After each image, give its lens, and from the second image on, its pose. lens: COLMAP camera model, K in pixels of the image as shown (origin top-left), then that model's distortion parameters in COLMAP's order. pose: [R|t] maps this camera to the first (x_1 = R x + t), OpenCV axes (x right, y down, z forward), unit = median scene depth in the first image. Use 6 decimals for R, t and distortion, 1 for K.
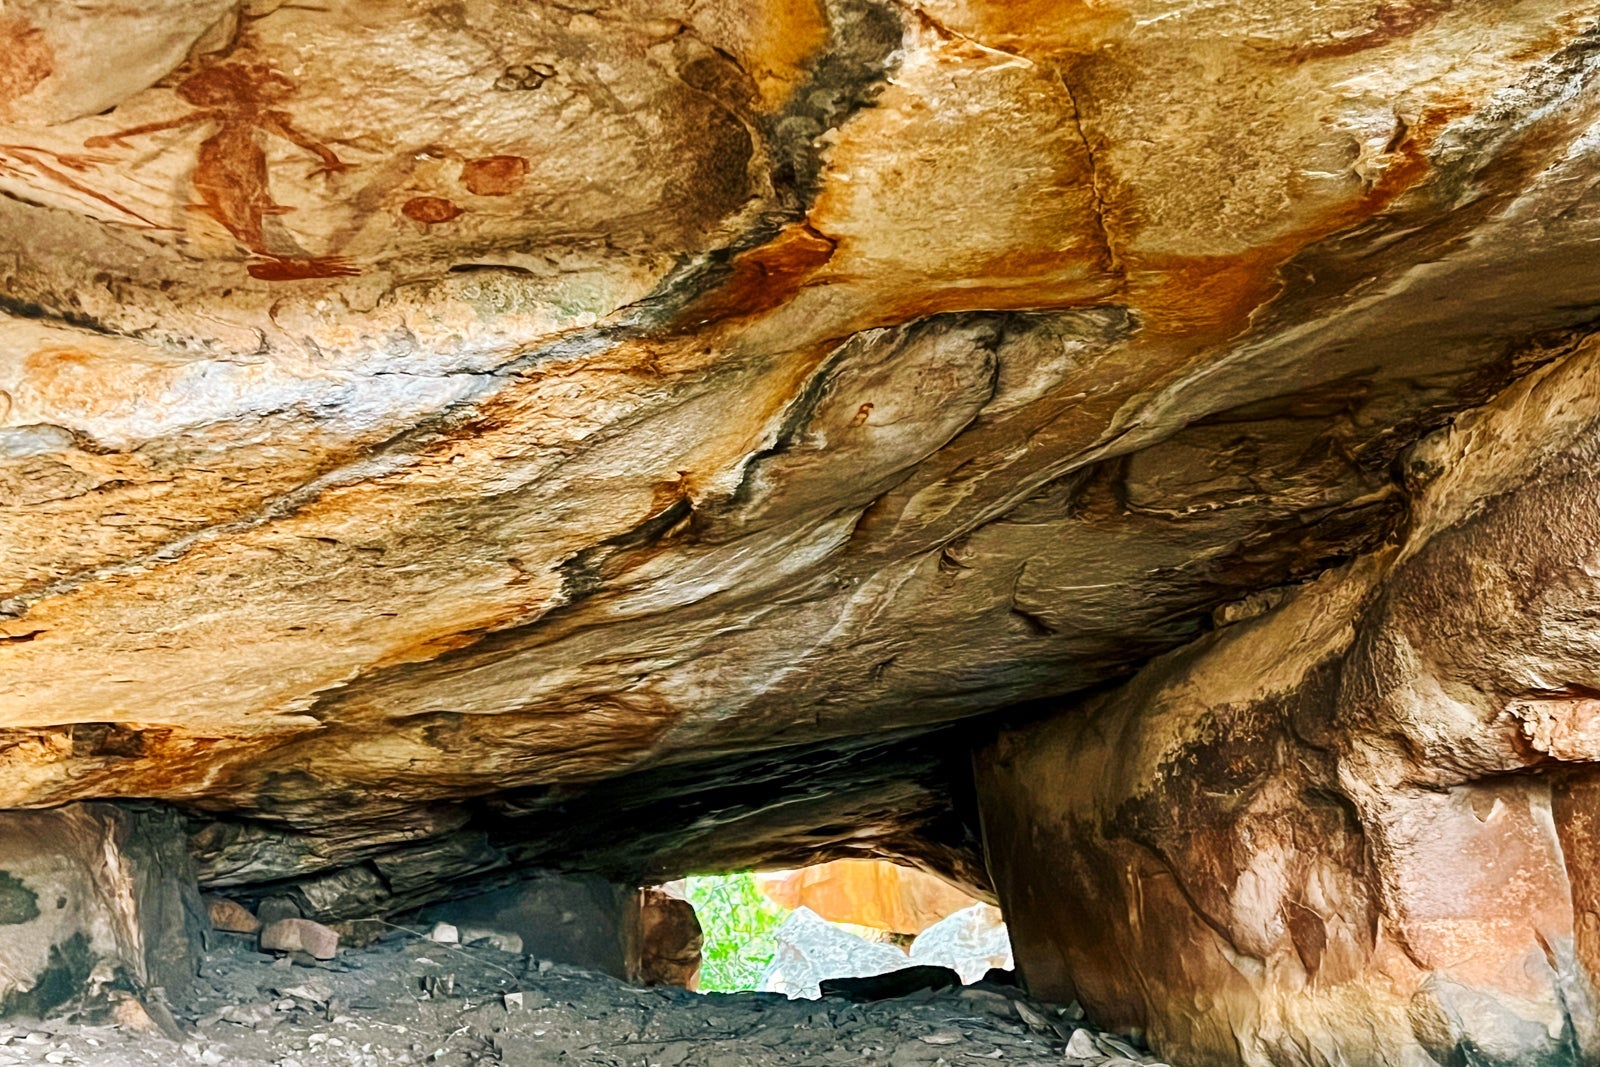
lens RADIAL K [[1835.1, 0, 800.0], [0, 1835.1, 533.5], [0, 0, 1]] dist [0.123790, -0.313434]
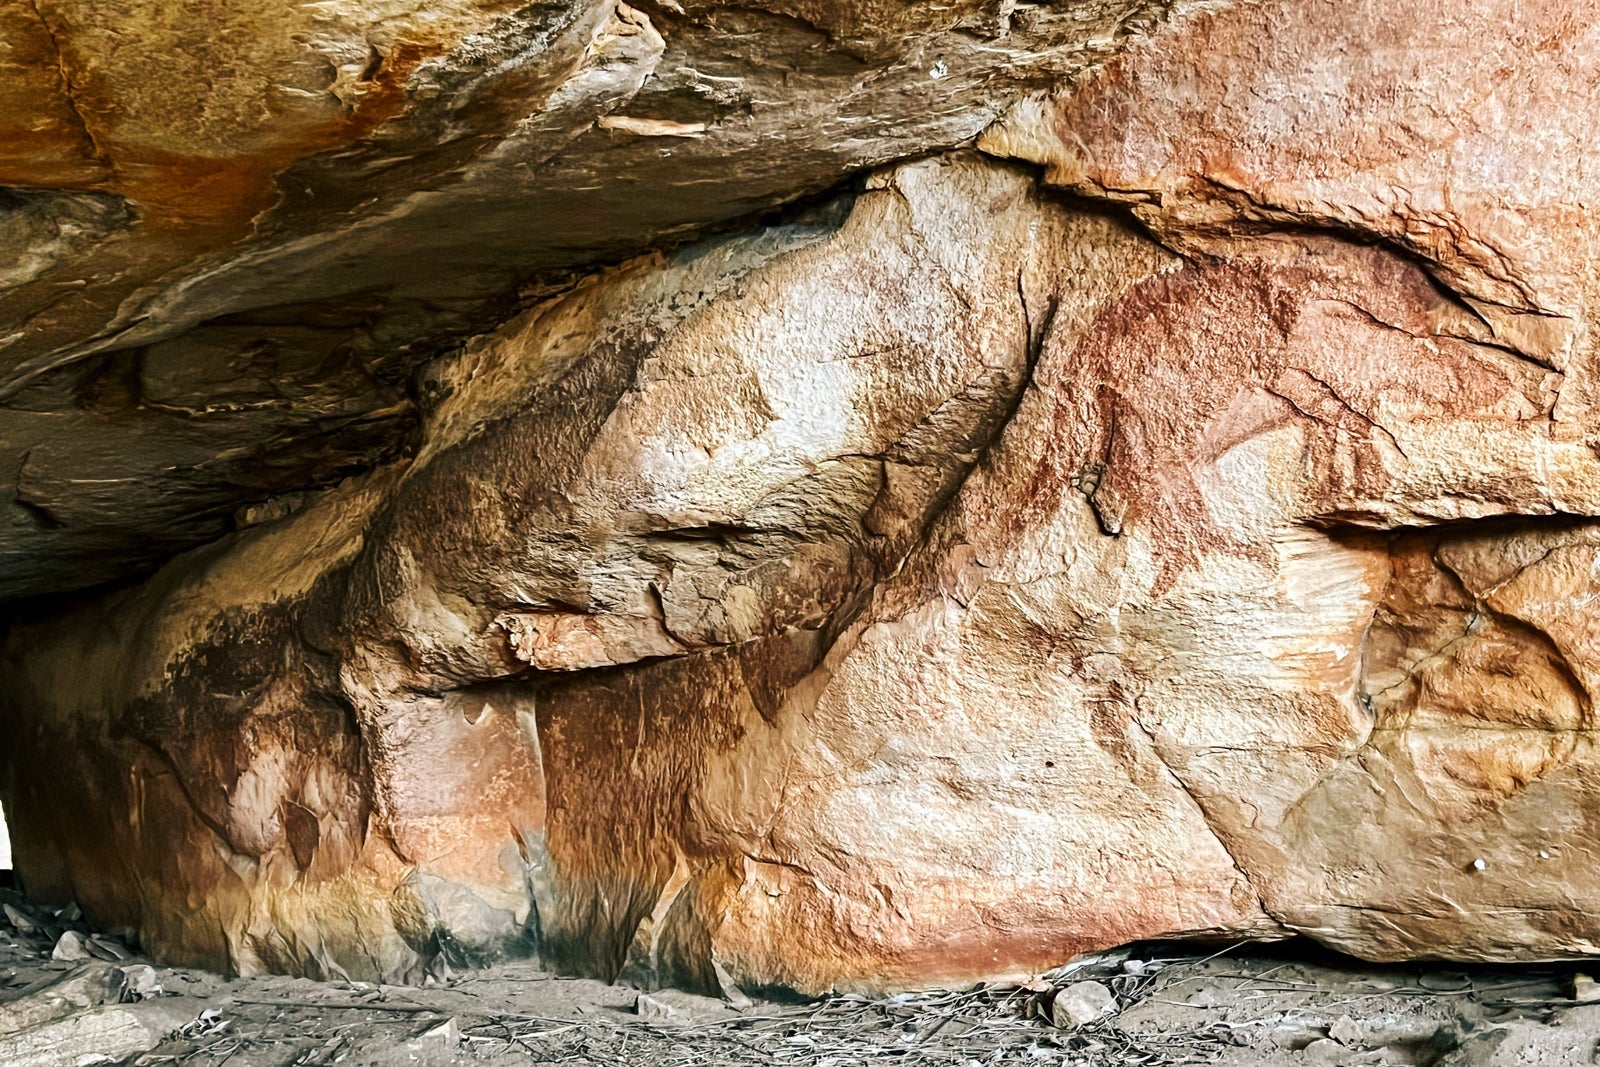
lens RADIAL K [[1835.1, 0, 800.0], [0, 1835.1, 533.5], [0, 0, 1]] dist [0.123790, -0.313434]
pose [[0.920799, 0.043367, 0.387620, 0.128928], [-0.073994, 0.995175, 0.064434, -0.035594], [-0.382955, -0.088012, 0.919565, -0.031056]]
